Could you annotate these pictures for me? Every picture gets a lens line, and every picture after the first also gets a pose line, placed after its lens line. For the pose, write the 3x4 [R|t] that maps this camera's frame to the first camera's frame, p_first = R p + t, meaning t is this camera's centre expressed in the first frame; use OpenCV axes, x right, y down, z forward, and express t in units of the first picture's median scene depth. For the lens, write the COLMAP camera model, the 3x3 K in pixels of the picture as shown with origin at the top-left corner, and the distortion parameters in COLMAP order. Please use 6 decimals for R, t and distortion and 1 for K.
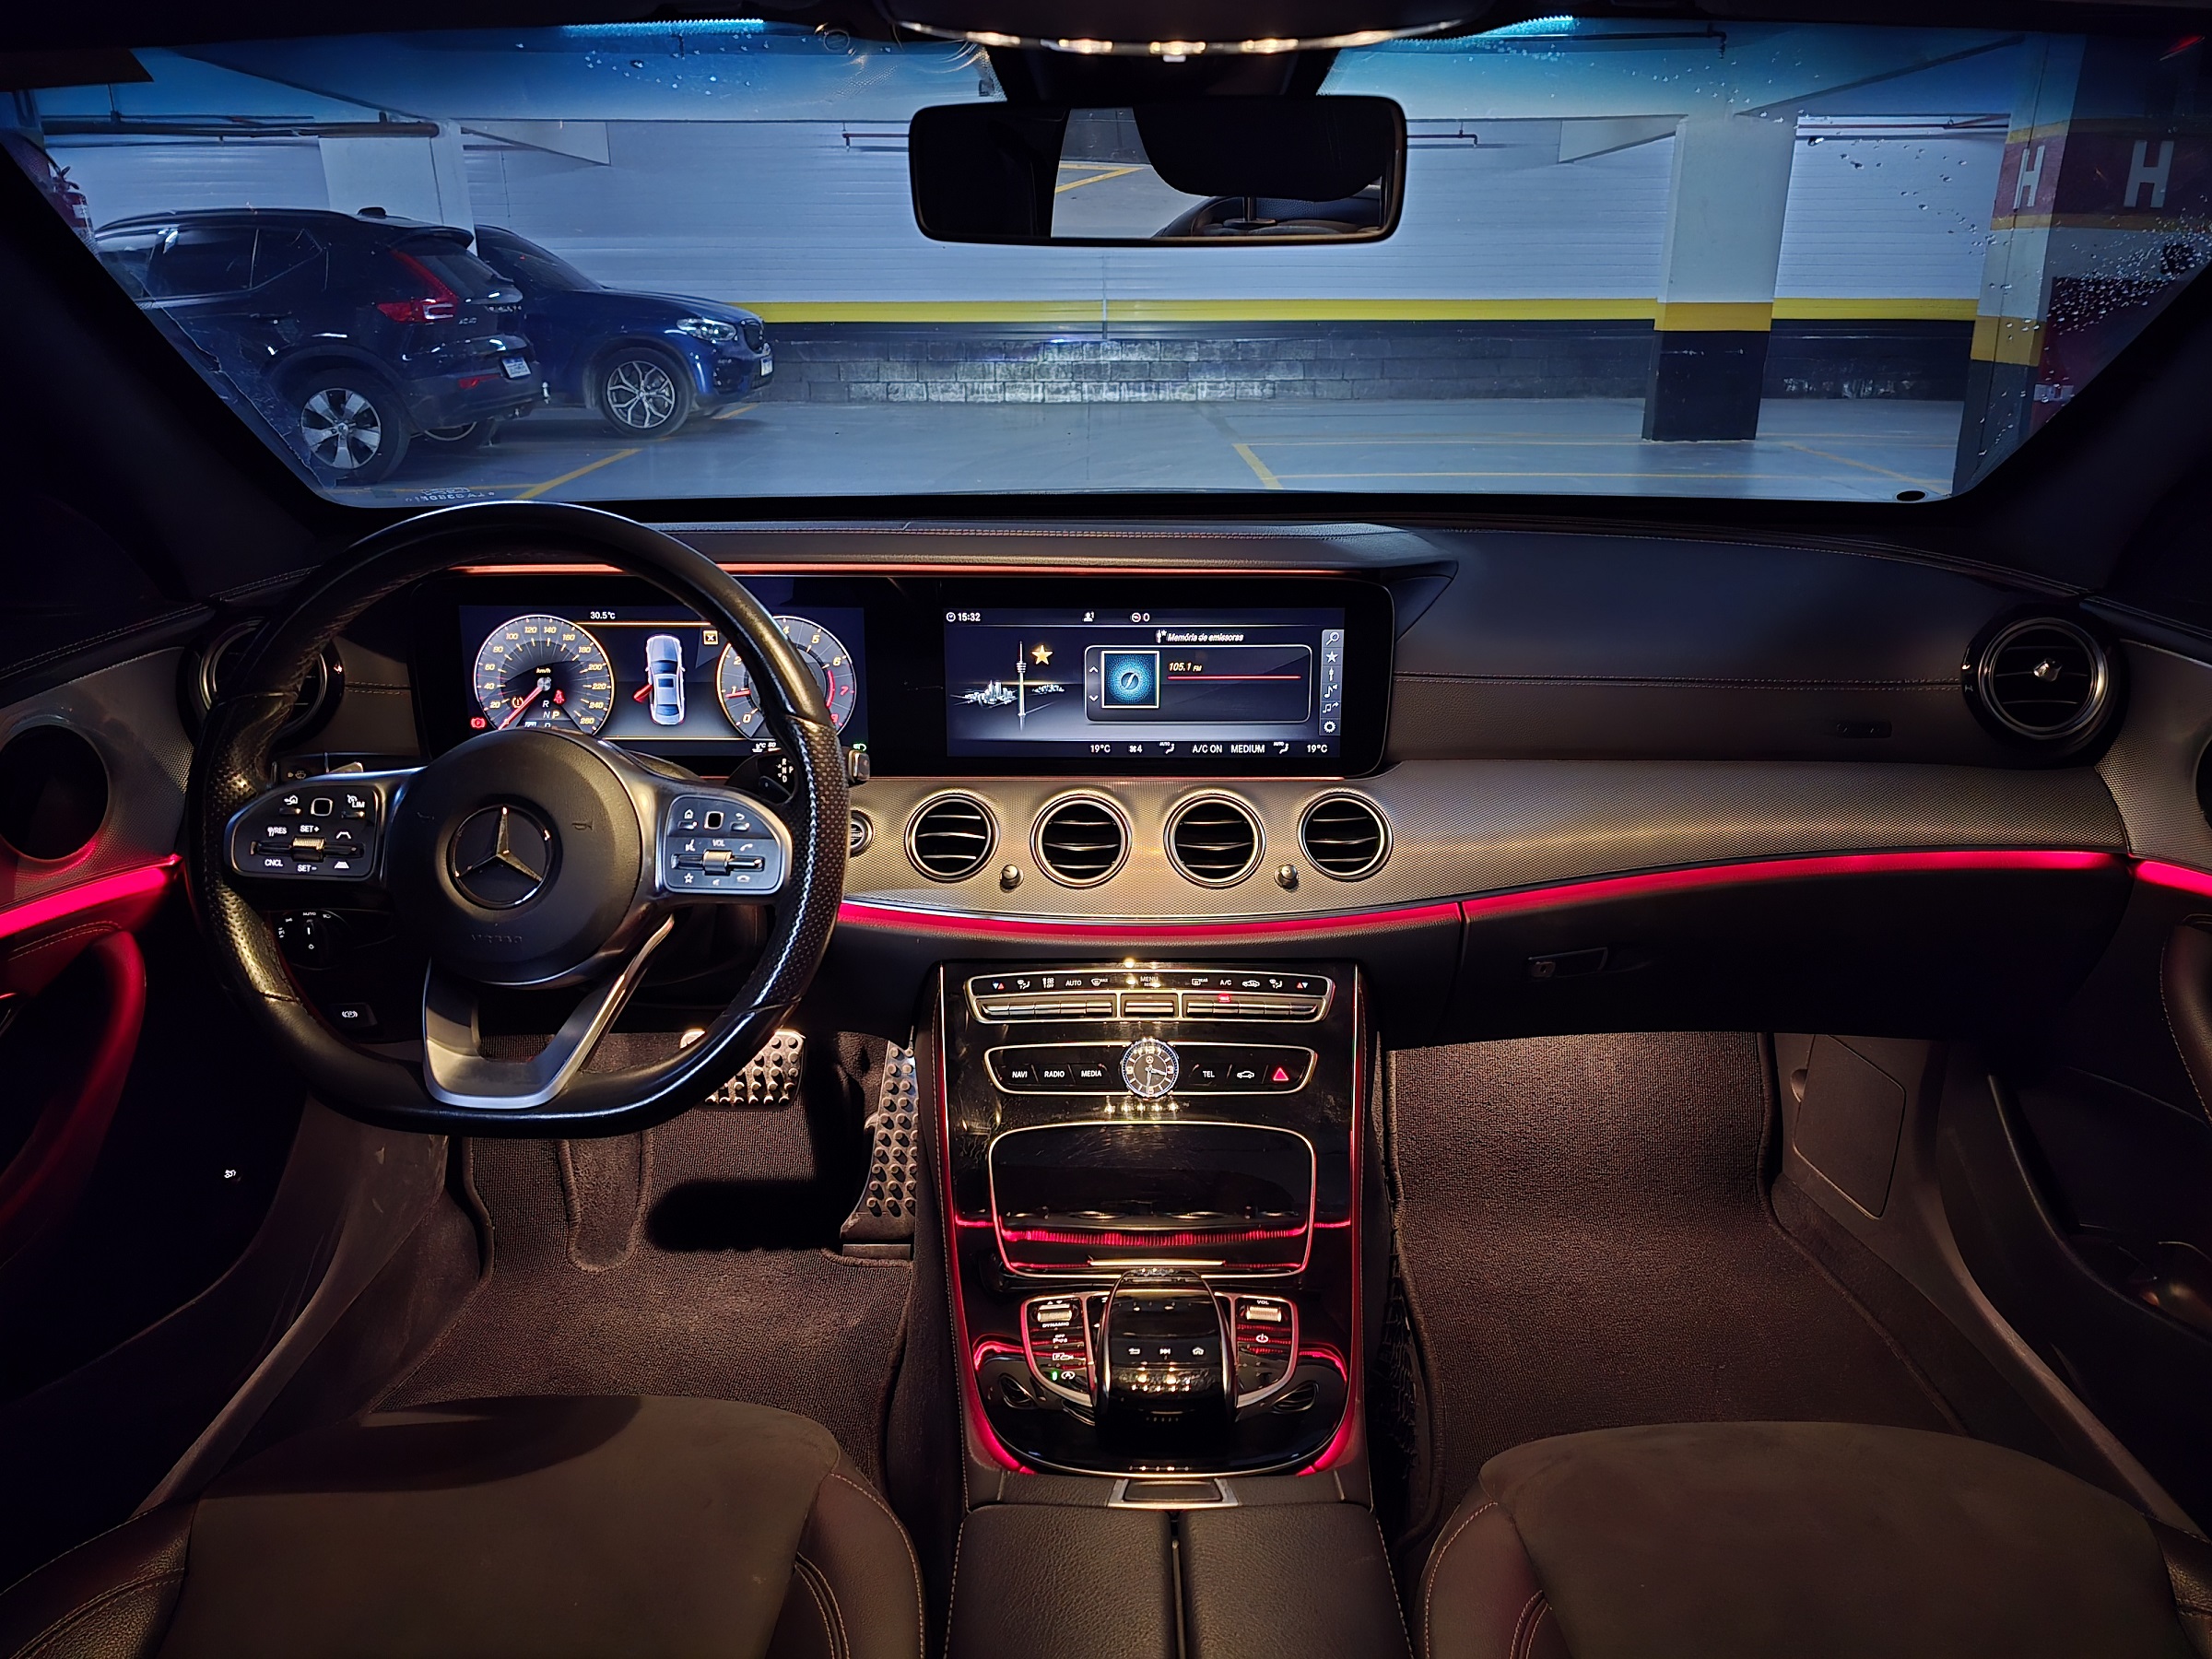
lens RADIAL K [[1482.1, 0, 1125.2], [0, 1482.1, 830.2], [0, 0, 1]] dist [0.042814, -0.016065]
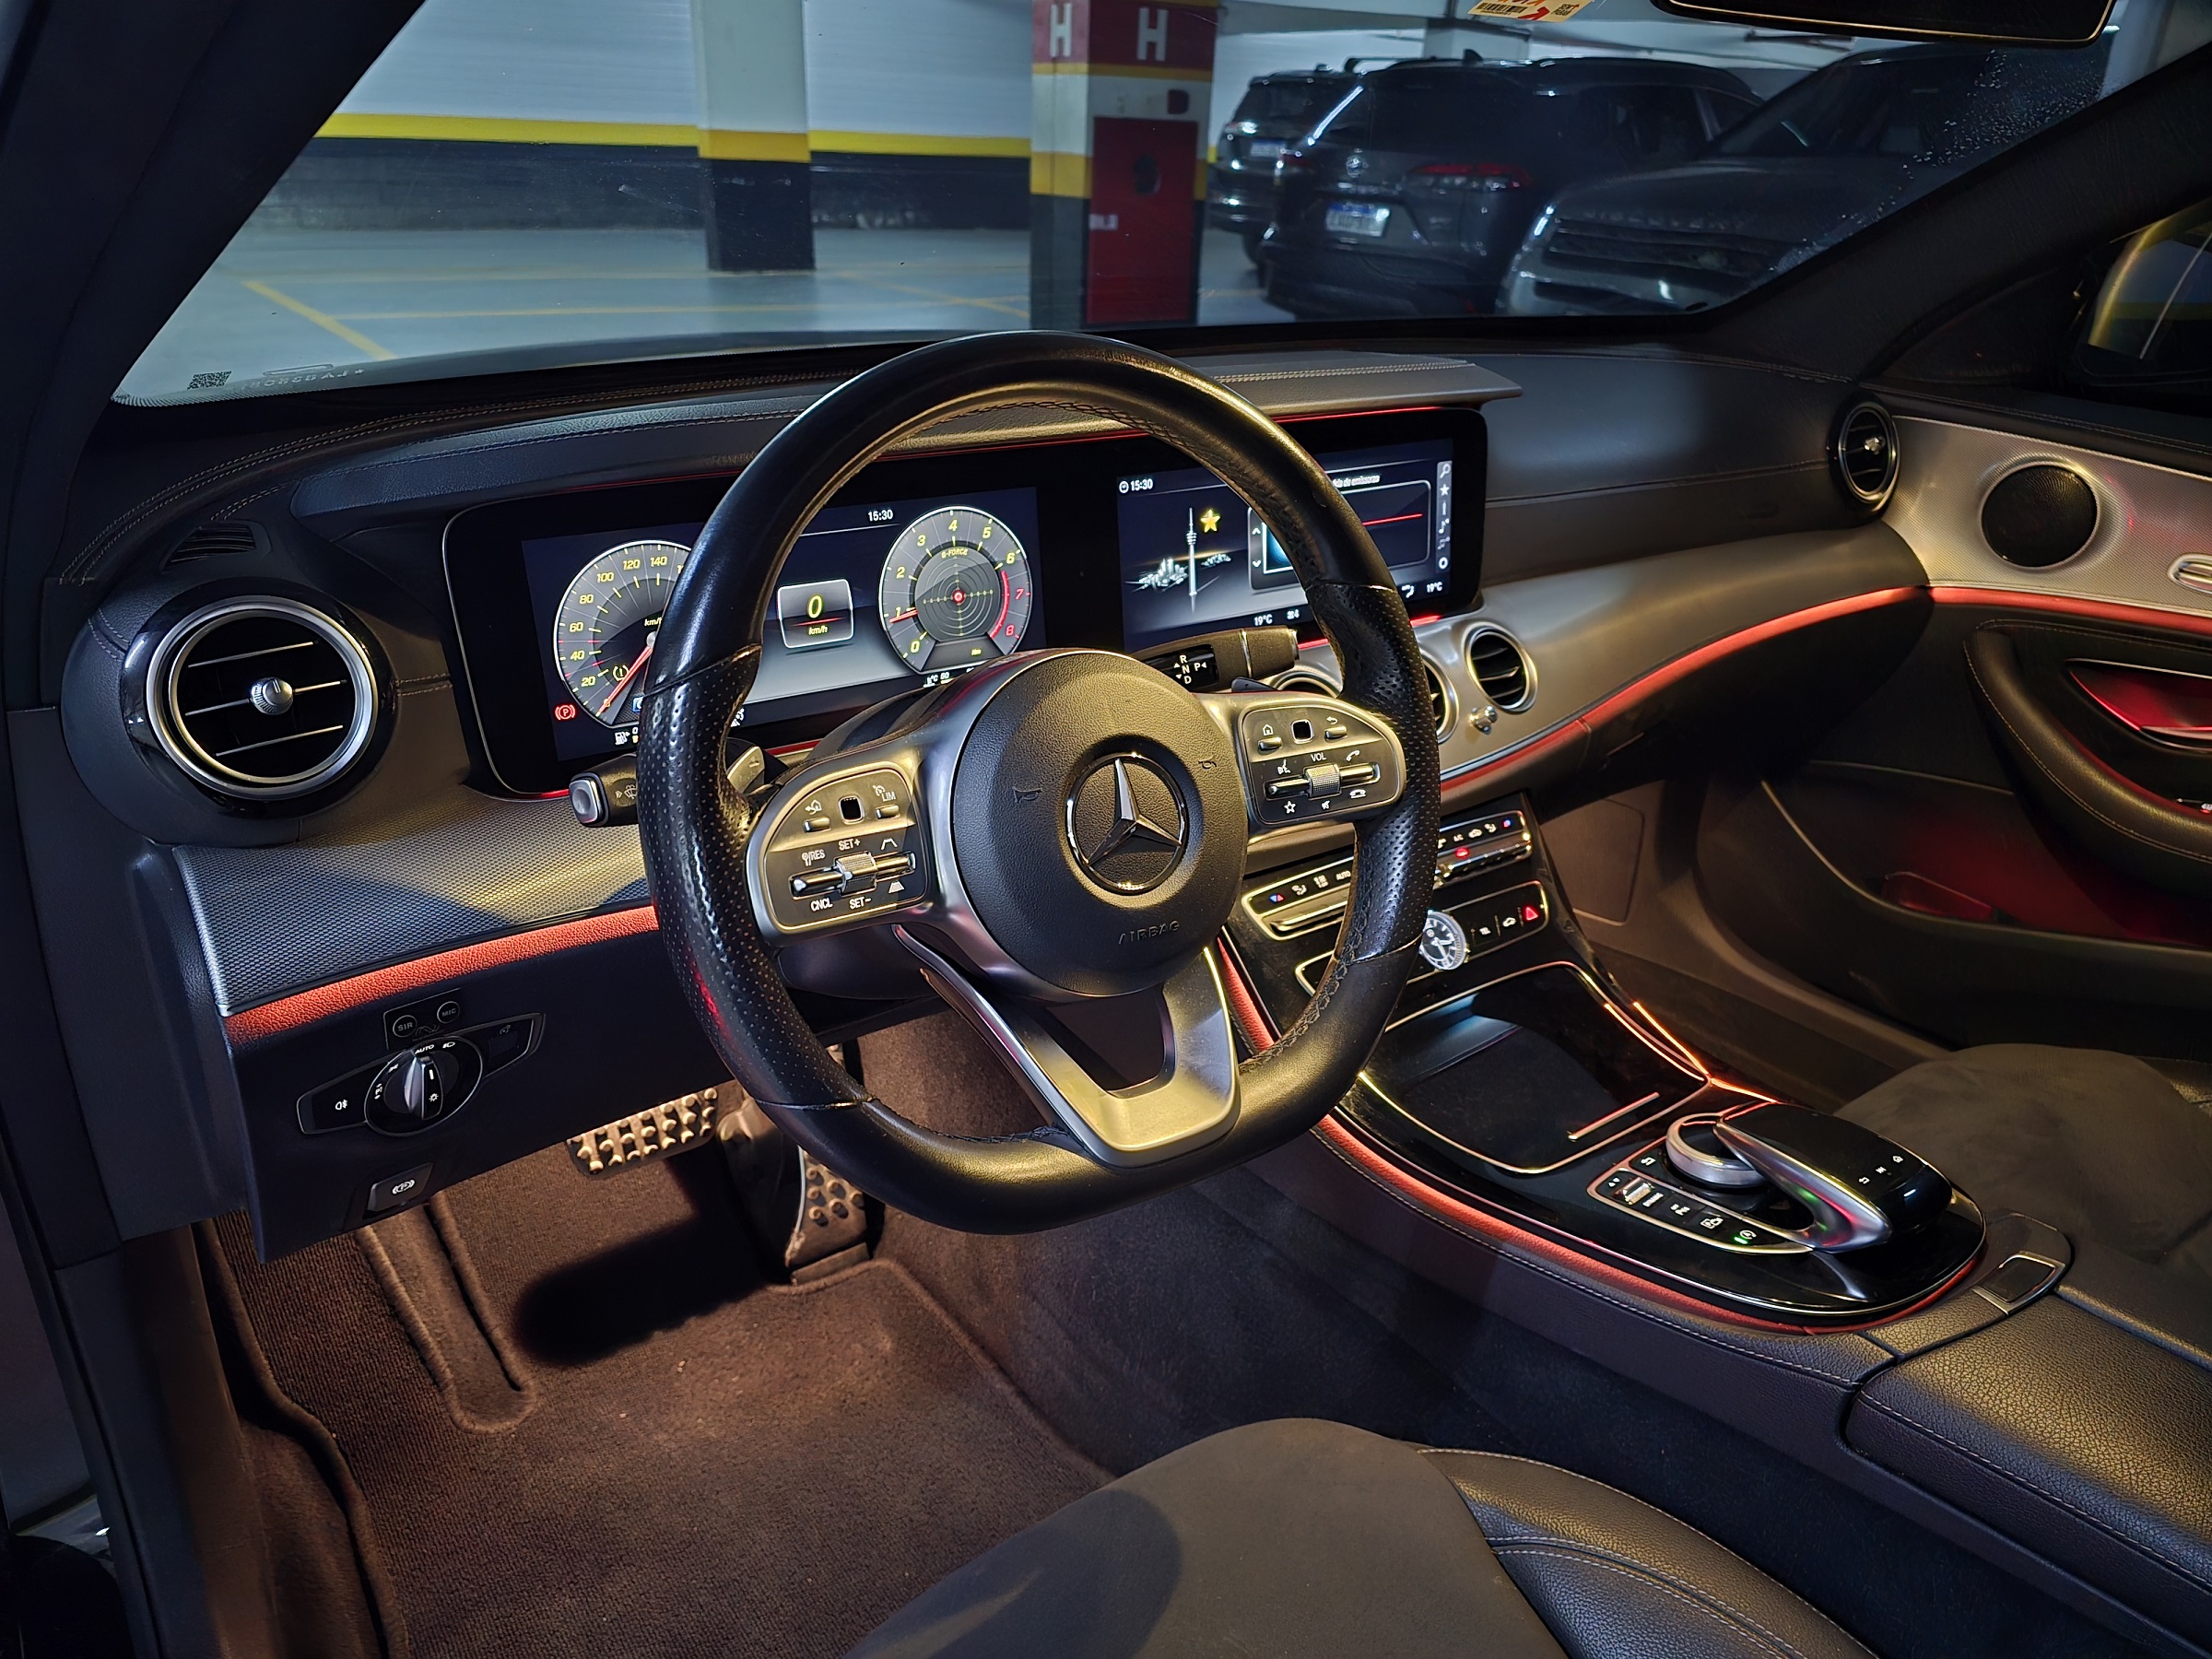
lens RADIAL K [[1482.1, 0, 1107.5], [0, 1482.1, 826.0], [0, 0, 1]] dist [0.042814, -0.016065]
pose [[0.816153, -0.217434, 0.535366, -0.607049], [0.164536, 0.975596, 0.145398, -0.079801], [-0.553915, -0.030580, 0.832011, 0.301317]]
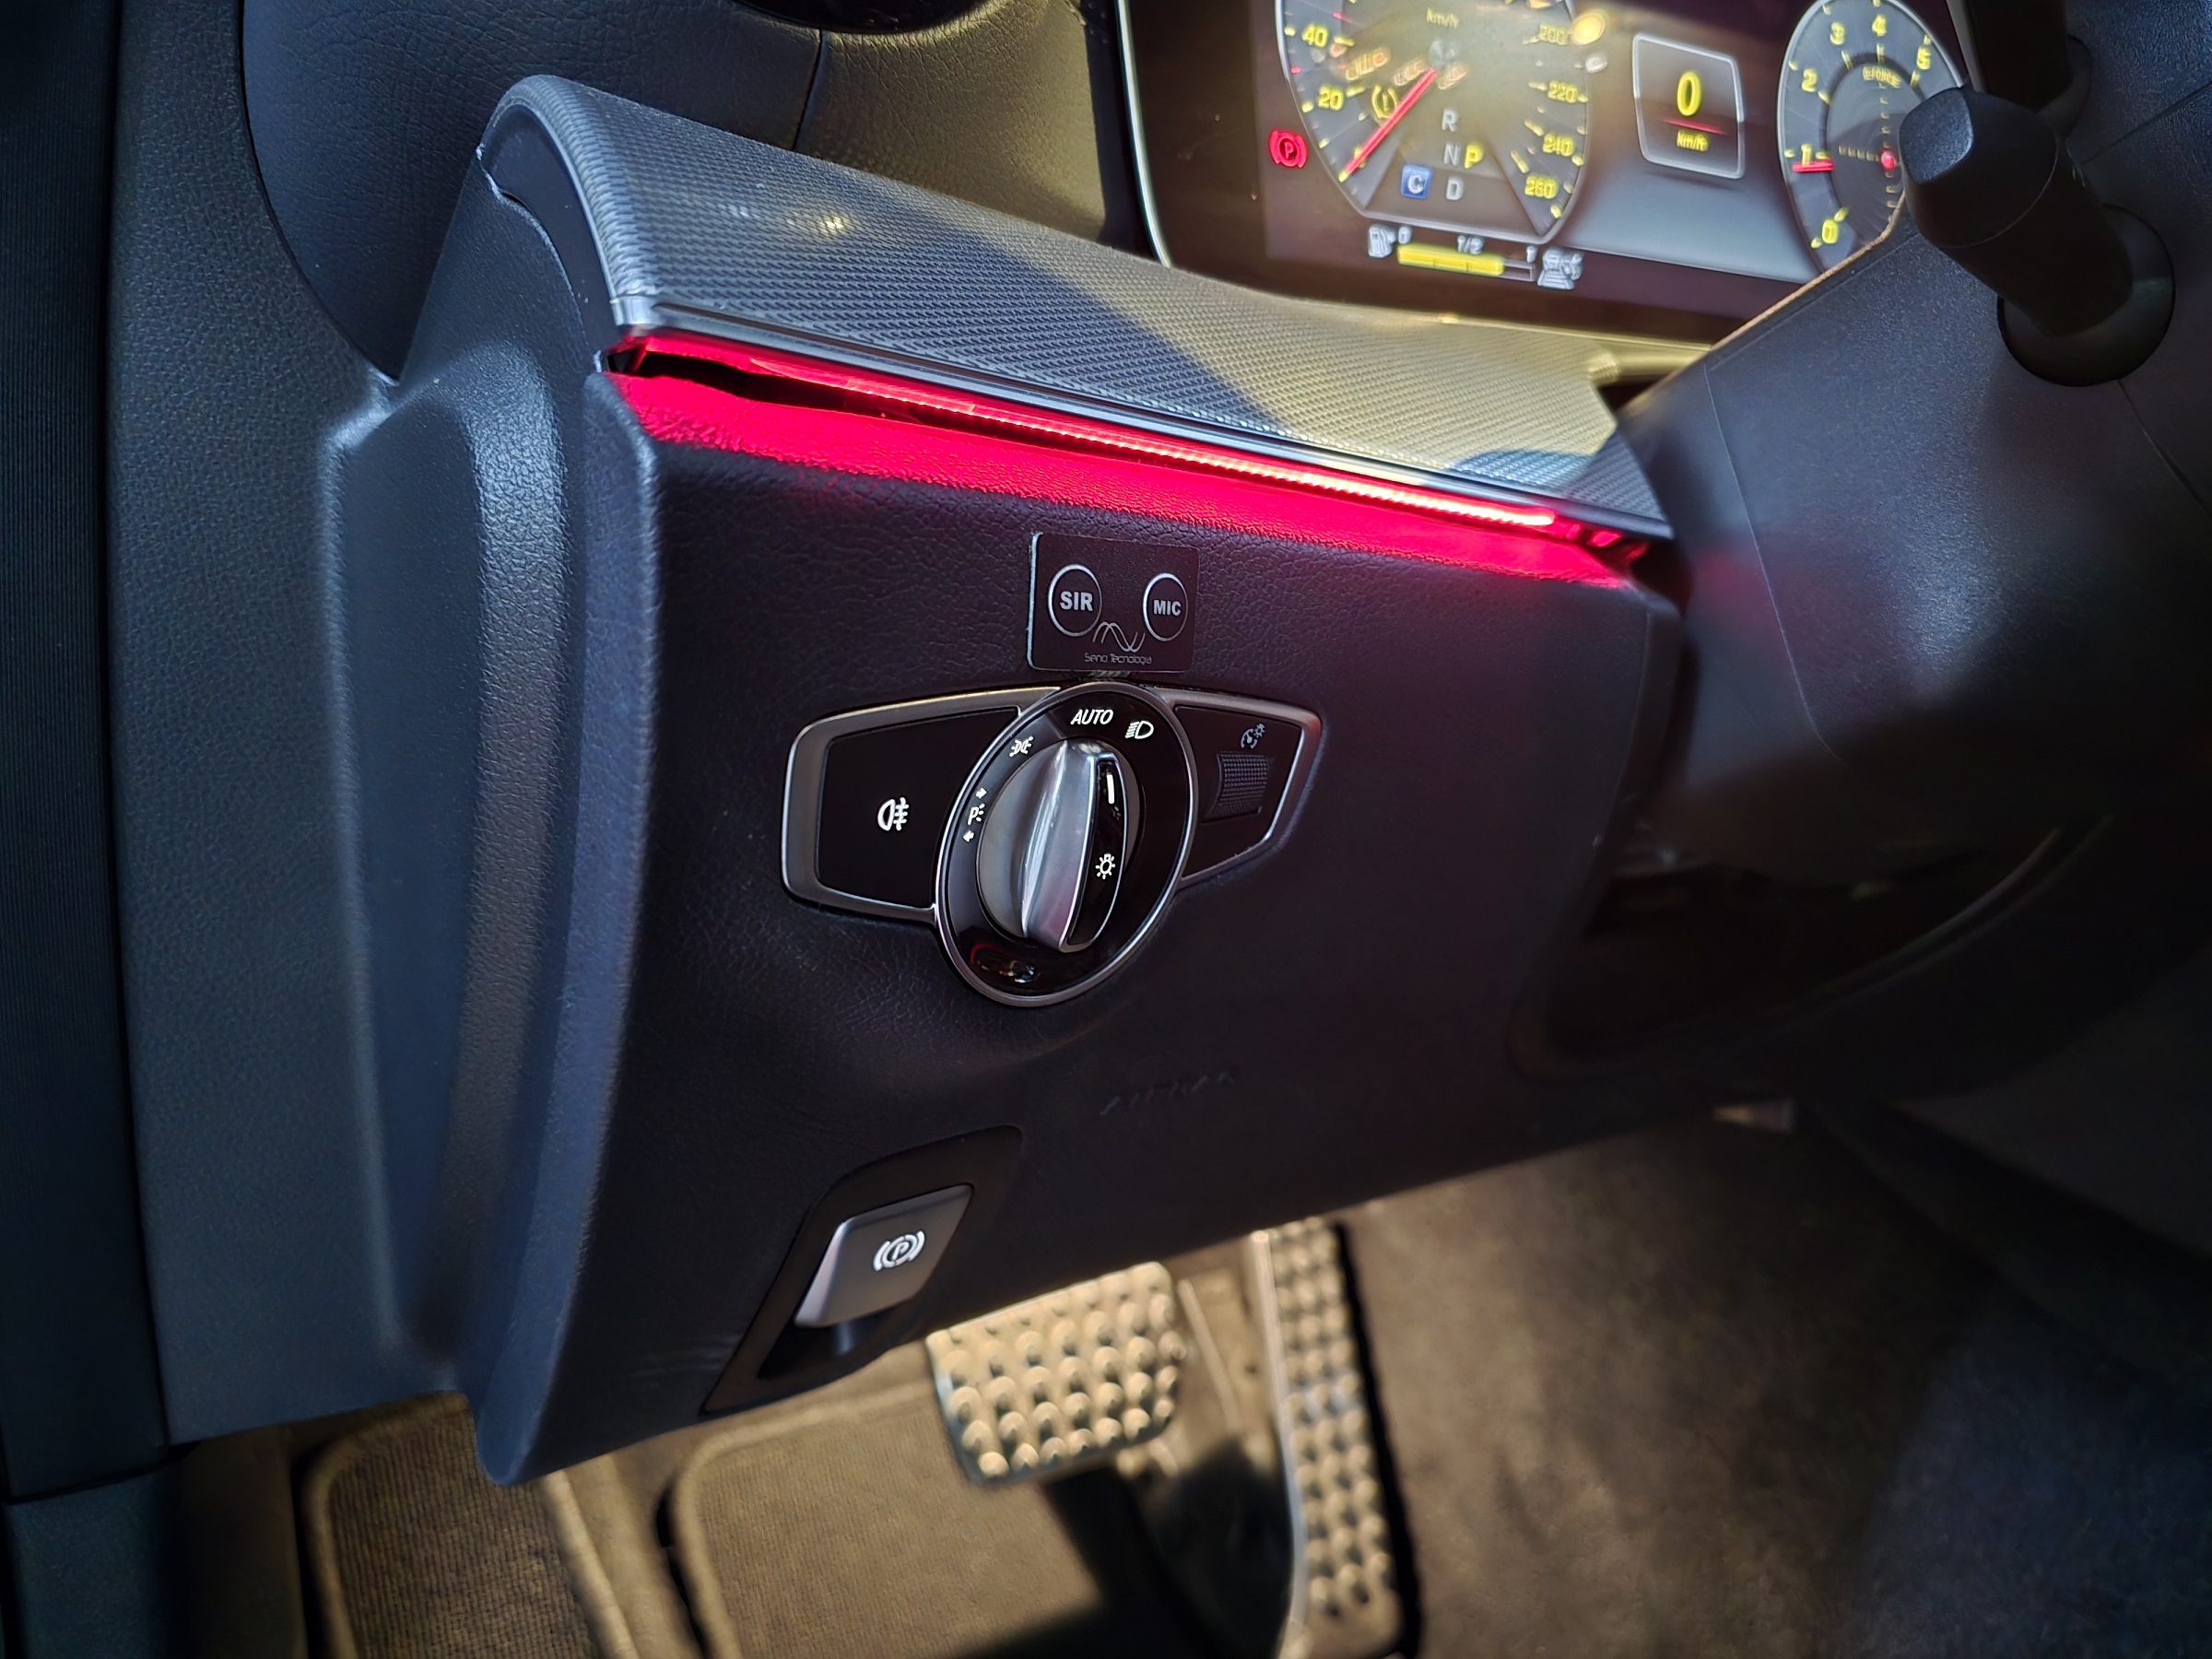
lens RADIAL K [[1482.1, 0, 1094.4], [0, 1482.1, 824.3], [0, 0, 1]] dist [0.042814, -0.016065]
pose [[0.853311, -0.075752, 0.515870, -0.637582], [0.183898, 0.969534, -0.161820, 0.104986], [-0.487896, 0.232950, 0.841244, 0.797280]]
